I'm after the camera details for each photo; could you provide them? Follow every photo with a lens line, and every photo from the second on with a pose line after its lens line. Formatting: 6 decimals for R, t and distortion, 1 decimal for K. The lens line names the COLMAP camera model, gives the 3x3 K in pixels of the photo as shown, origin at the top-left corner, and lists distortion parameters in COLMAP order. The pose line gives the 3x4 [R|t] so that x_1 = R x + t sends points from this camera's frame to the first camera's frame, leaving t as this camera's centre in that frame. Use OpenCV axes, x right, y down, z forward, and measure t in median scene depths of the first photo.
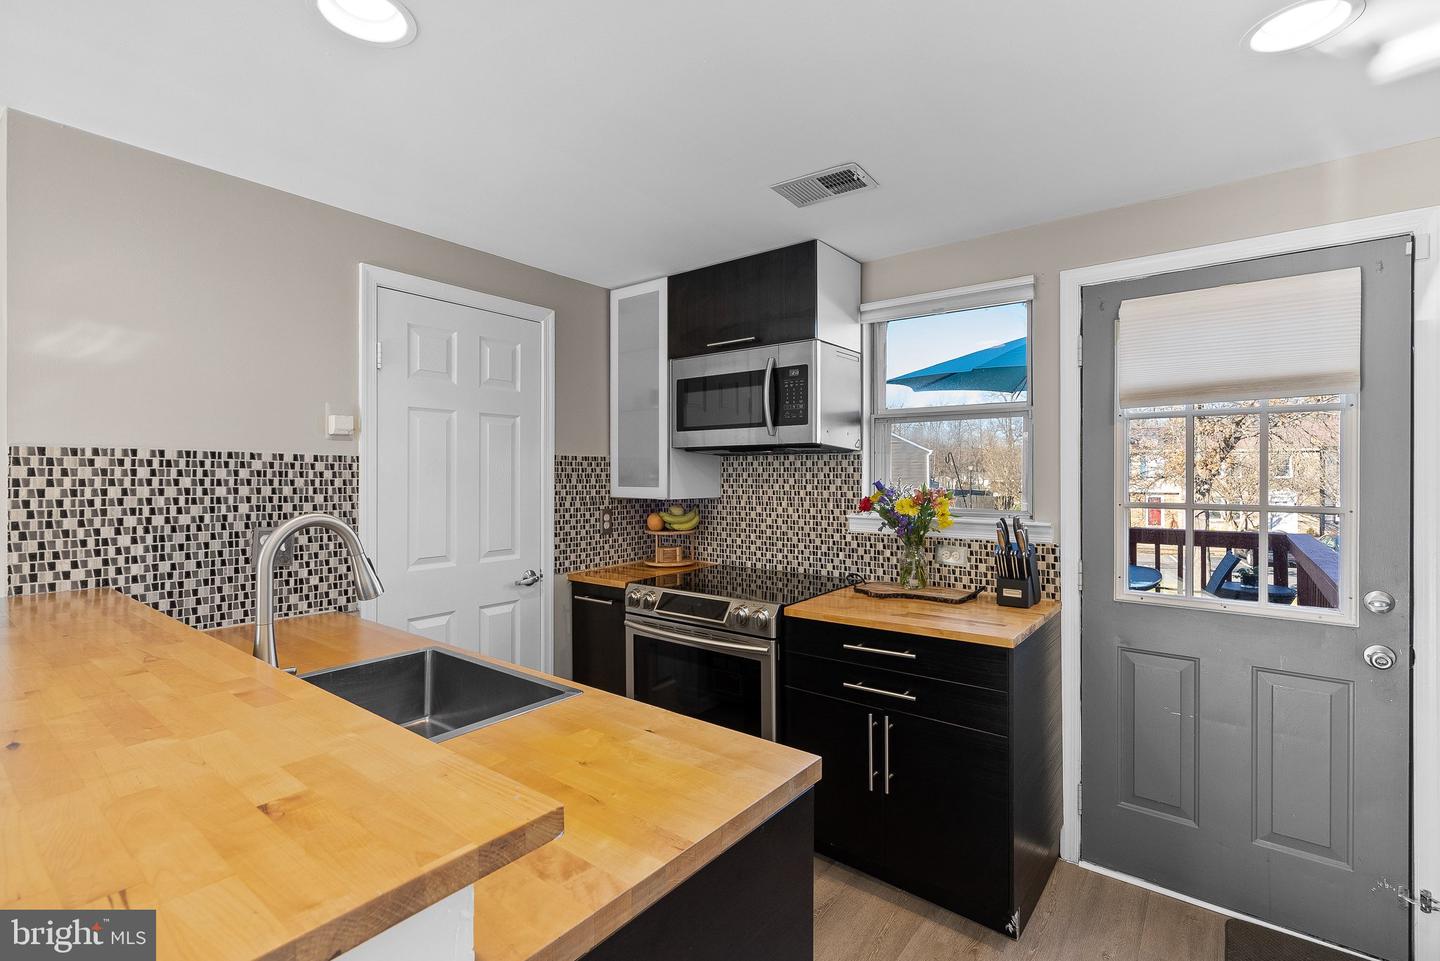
lens RADIAL K [[663.7, 0, 718.2], [0, 663.7, 476.1], [0, 0, 1]] dist [-0.000165, 0.001467]
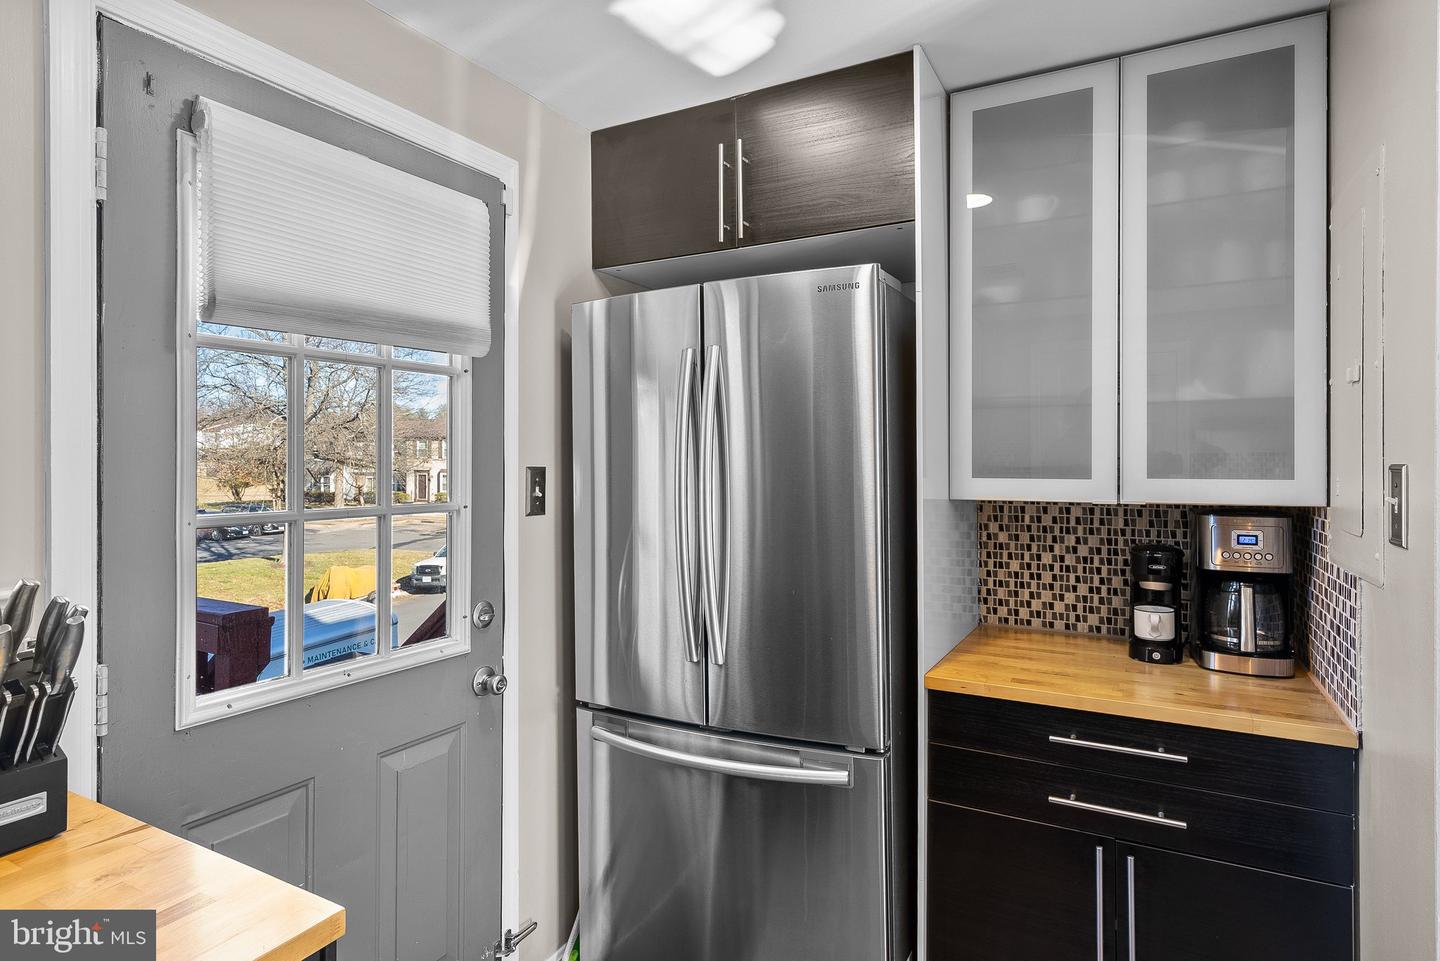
lens RADIAL K [[777.9, 0, 712.8], [0, 777.9, 466.0], [0, 0, 1]] dist [0.004889, 0.001577]
pose [[-0.154934, -0.003021, 0.987920, -0.002853], [0.001873, 0.999993, 0.003352, 0.001946], [-0.987923, 0.002369, -0.154927, 0.674349]]
